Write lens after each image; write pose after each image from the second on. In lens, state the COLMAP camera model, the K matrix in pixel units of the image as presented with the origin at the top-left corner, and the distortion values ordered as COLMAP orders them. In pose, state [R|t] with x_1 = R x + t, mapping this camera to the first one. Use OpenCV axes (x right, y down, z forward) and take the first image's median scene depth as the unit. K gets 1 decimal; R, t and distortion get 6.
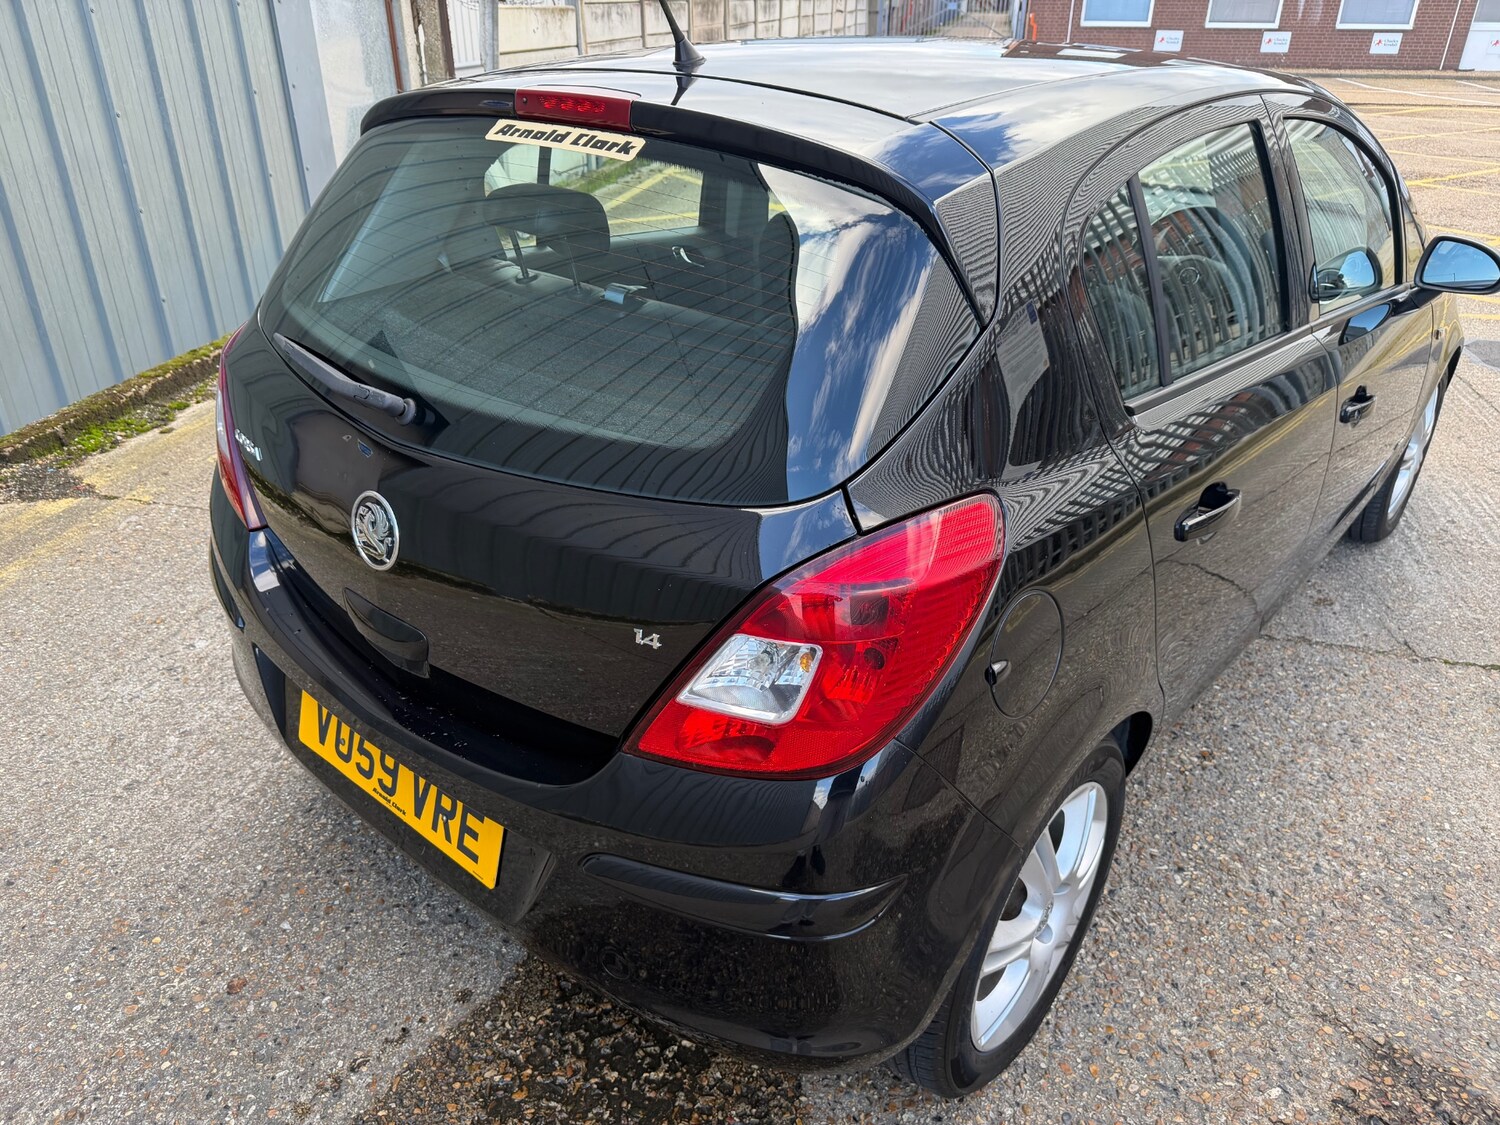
lens RADIAL K [[1062.4, 0, 746.5], [0, 1062.4, 562.2], [0, 0, 1]] dist [0.025234, -0.029945]
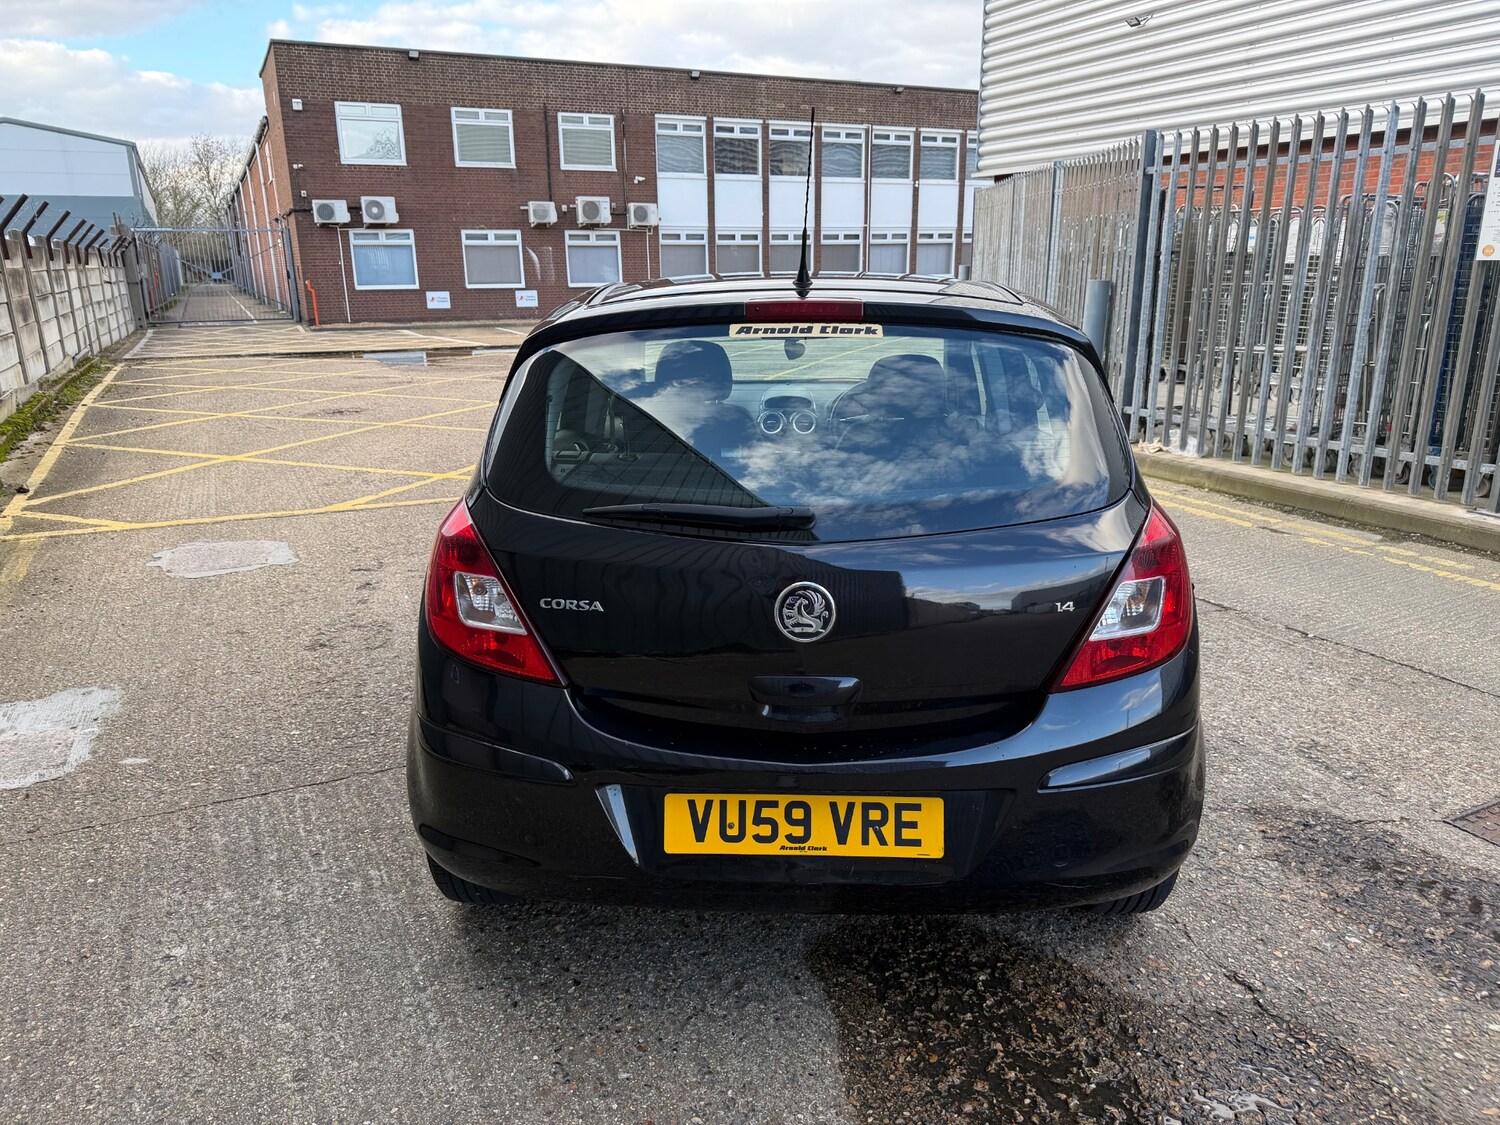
lens RADIAL K [[1062.4, 0, 749.8], [0, 1062.4, 568.4], [0, 0, 1]] dist [0.025234, -0.029945]
pose [[0.780340, -0.185509, 0.597207, -0.914849], [0.306635, 0.945808, -0.106871, 0.029283], [-0.545017, 0.266520, 0.794936, -0.012370]]
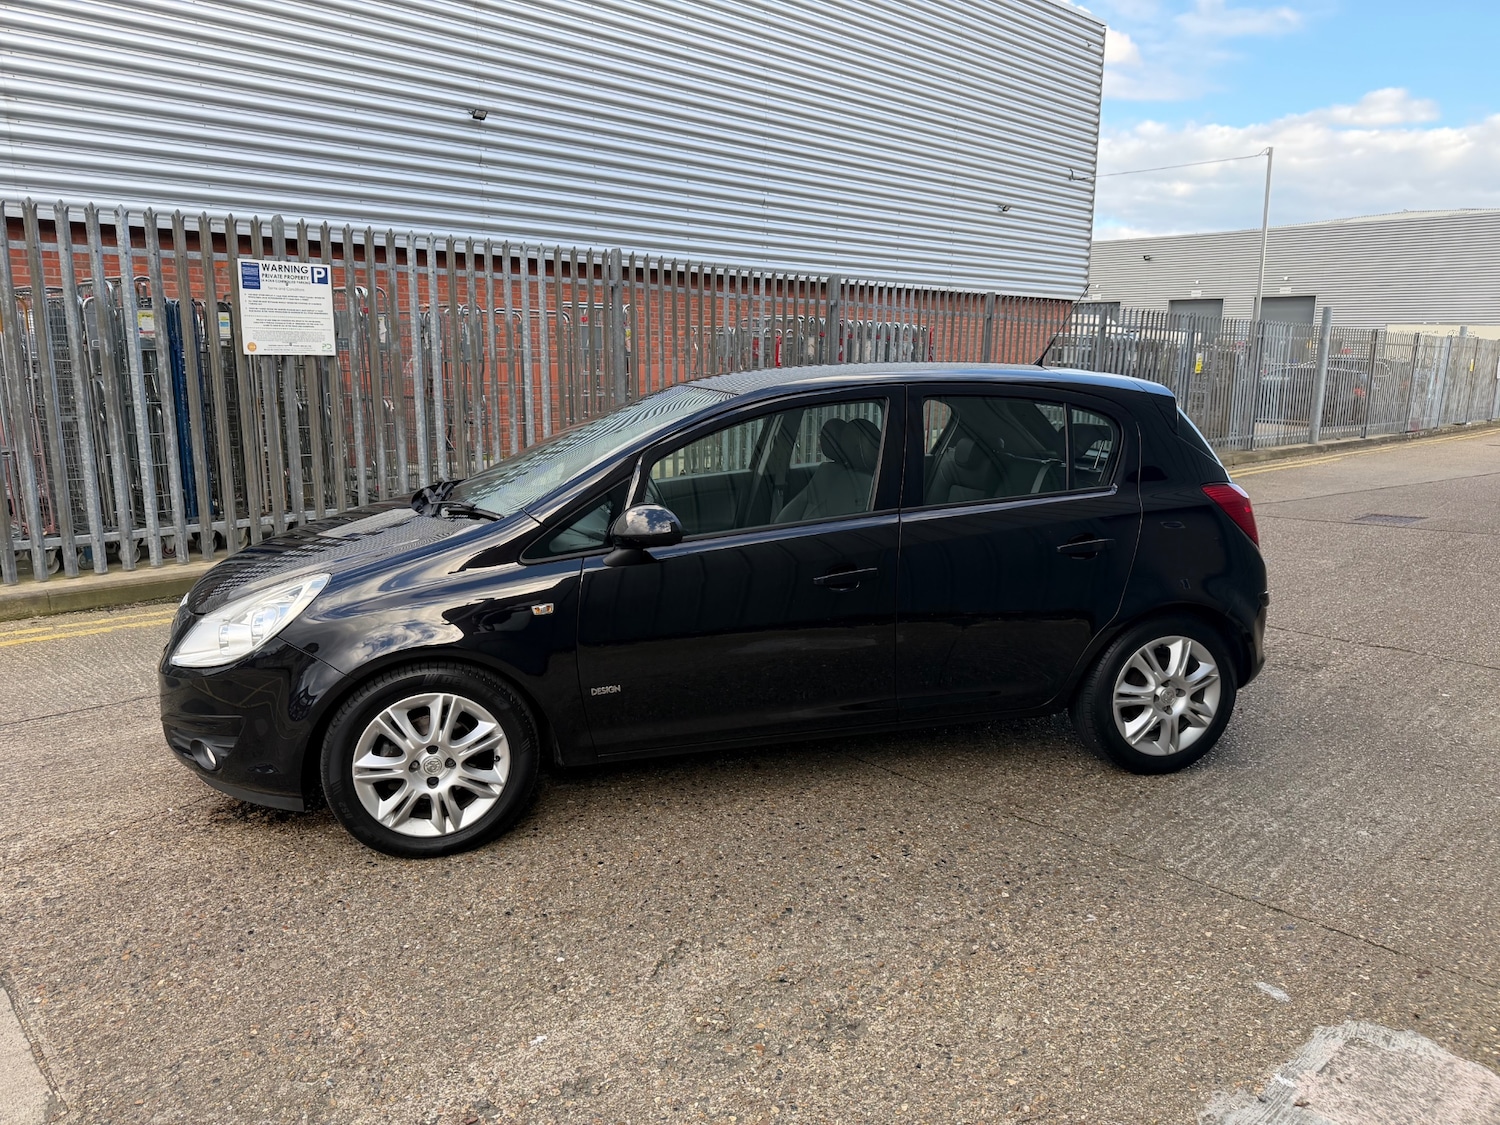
lens RADIAL K [[1062.4, 0, 738.0], [0, 1062.4, 556.3], [0, 0, 1]] dist [0.025234, -0.029945]
pose [[-0.826868, -0.115590, 0.550389, -0.835306], [0.256617, 0.793287, 0.552126, -1.492524], [-0.500437, 0.597775, -0.626281, 2.833089]]
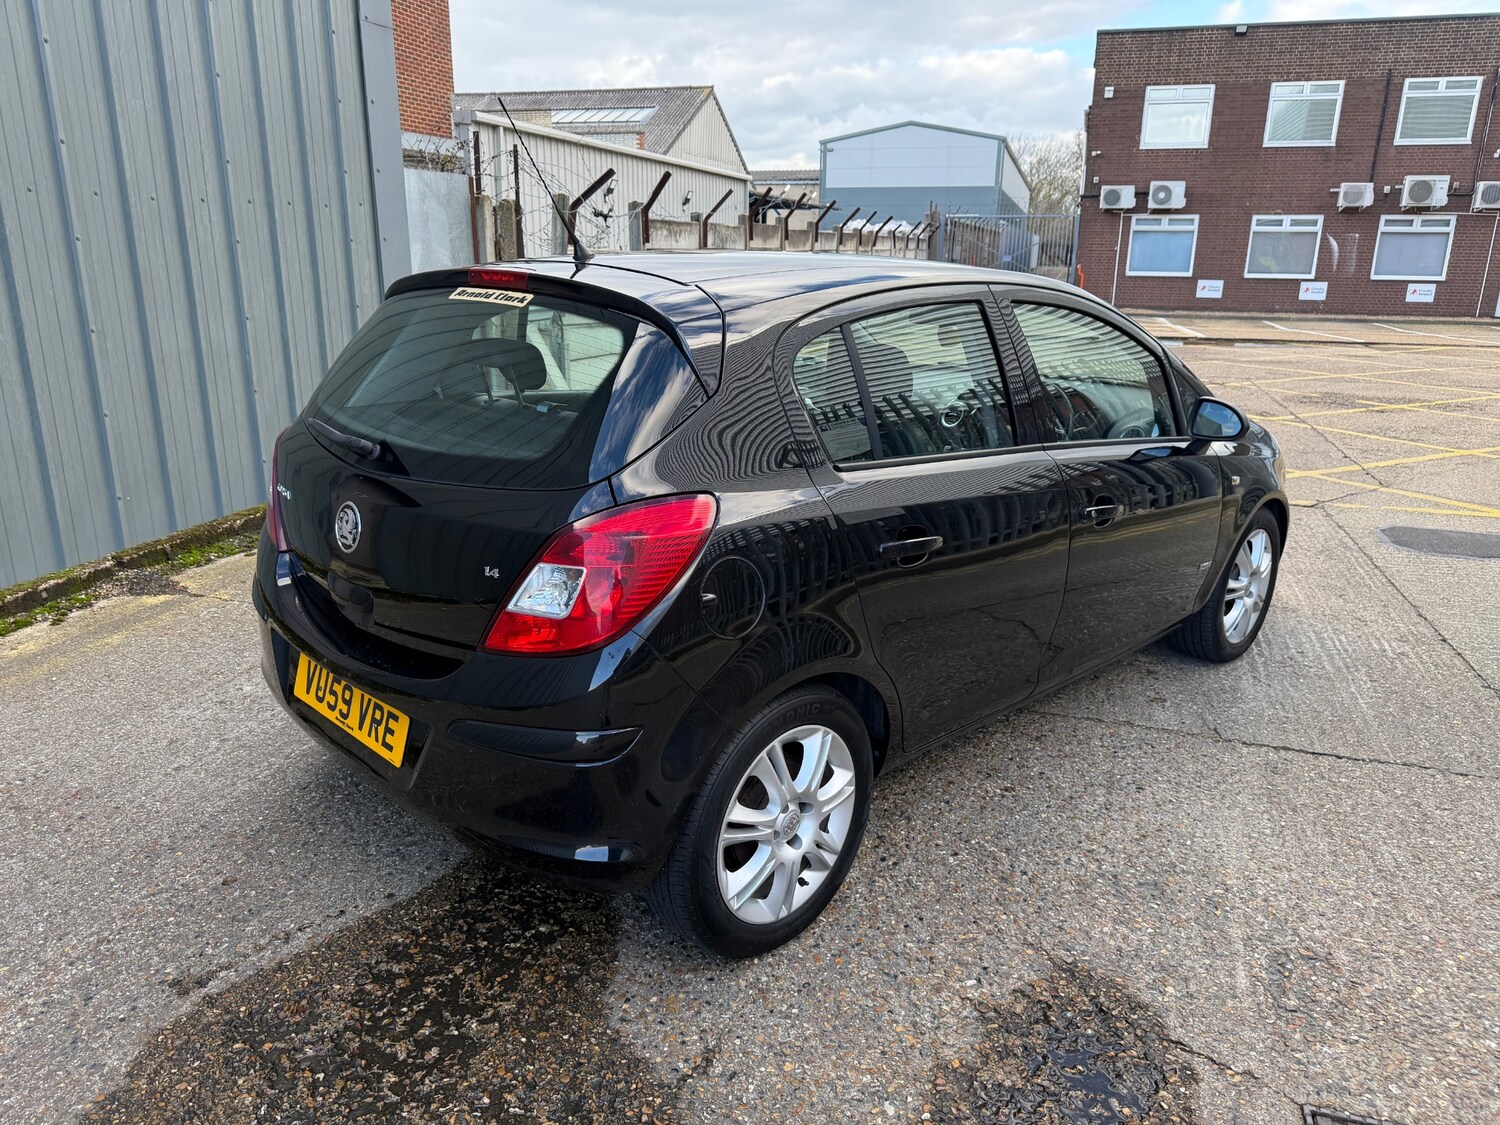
lens RADIAL K [[1062.4, 0, 745.5], [0, 1062.4, 573.8], [0, 0, 1]] dist [0.025234, -0.029945]
pose [[0.996666, 0.030110, -0.075824, 0.275540], [-0.044128, 0.980675, -0.190603, 0.241837], [0.068620, 0.193313, 0.978735, -0.373832]]
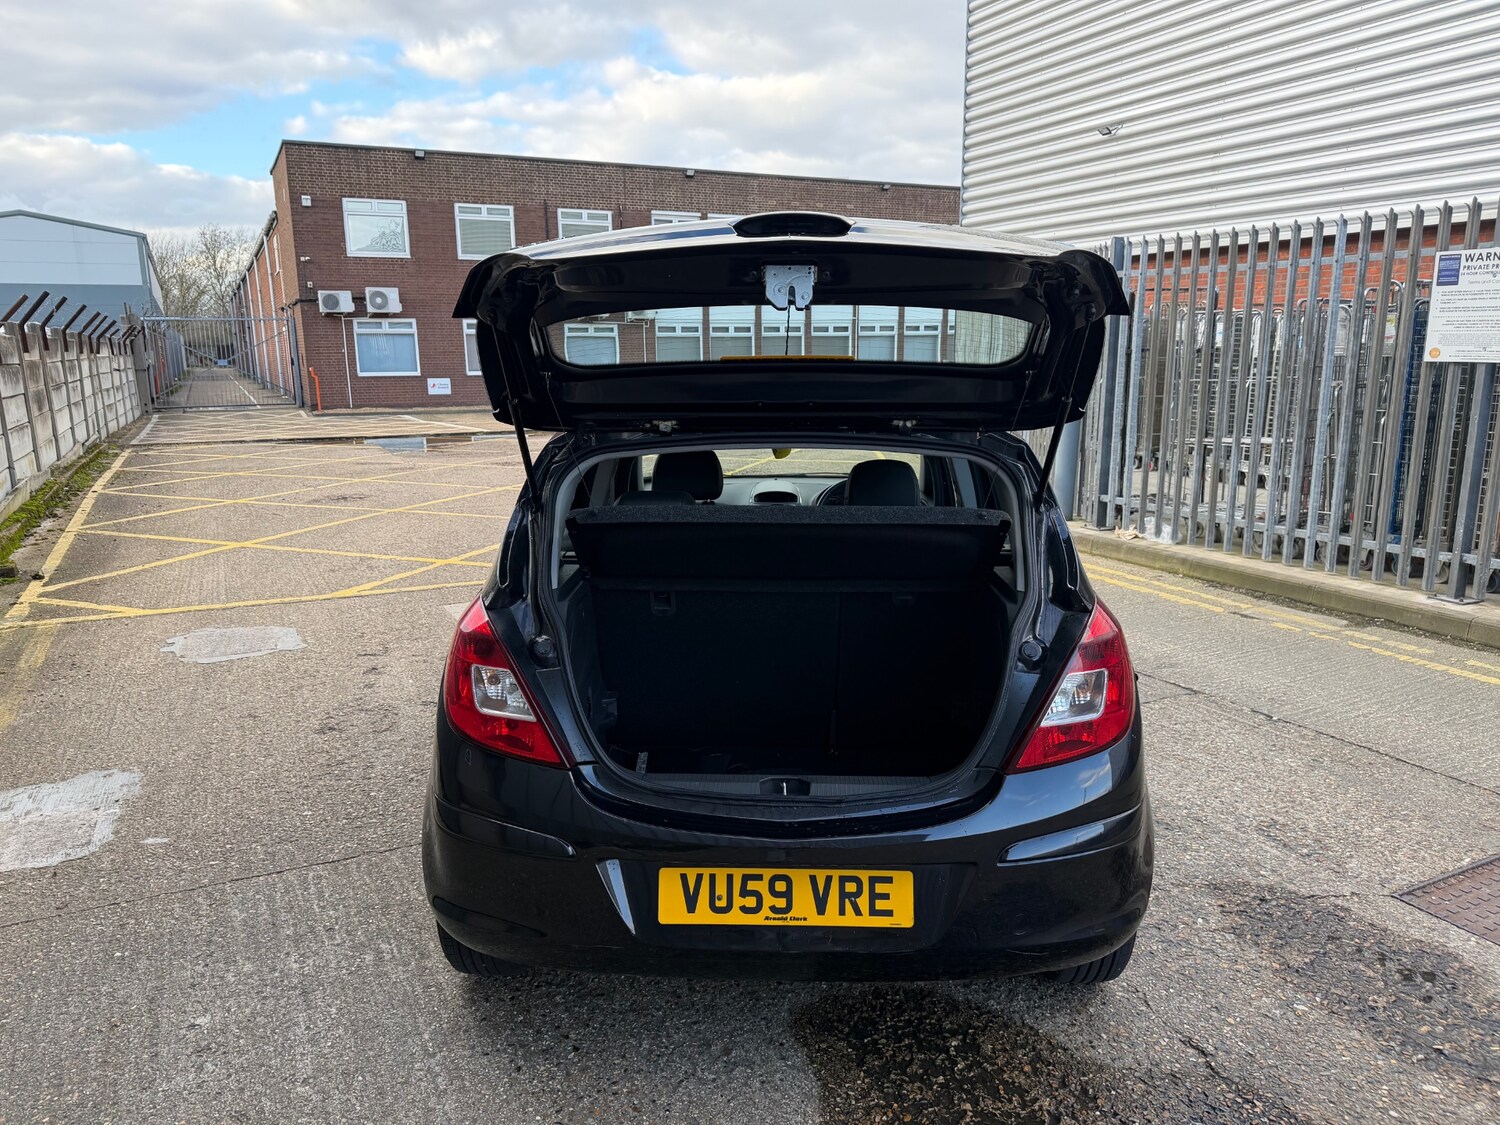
lens RADIAL K [[1062.4, 0, 747.6], [0, 1062.4, 568.4], [0, 0, 1]] dist [0.025234, -0.029945]
pose [[0.777906, -0.141526, 0.612235, -0.981641], [0.307966, 0.935139, -0.175133, 0.029705], [-0.547739, 0.324785, 0.771036, -0.121667]]
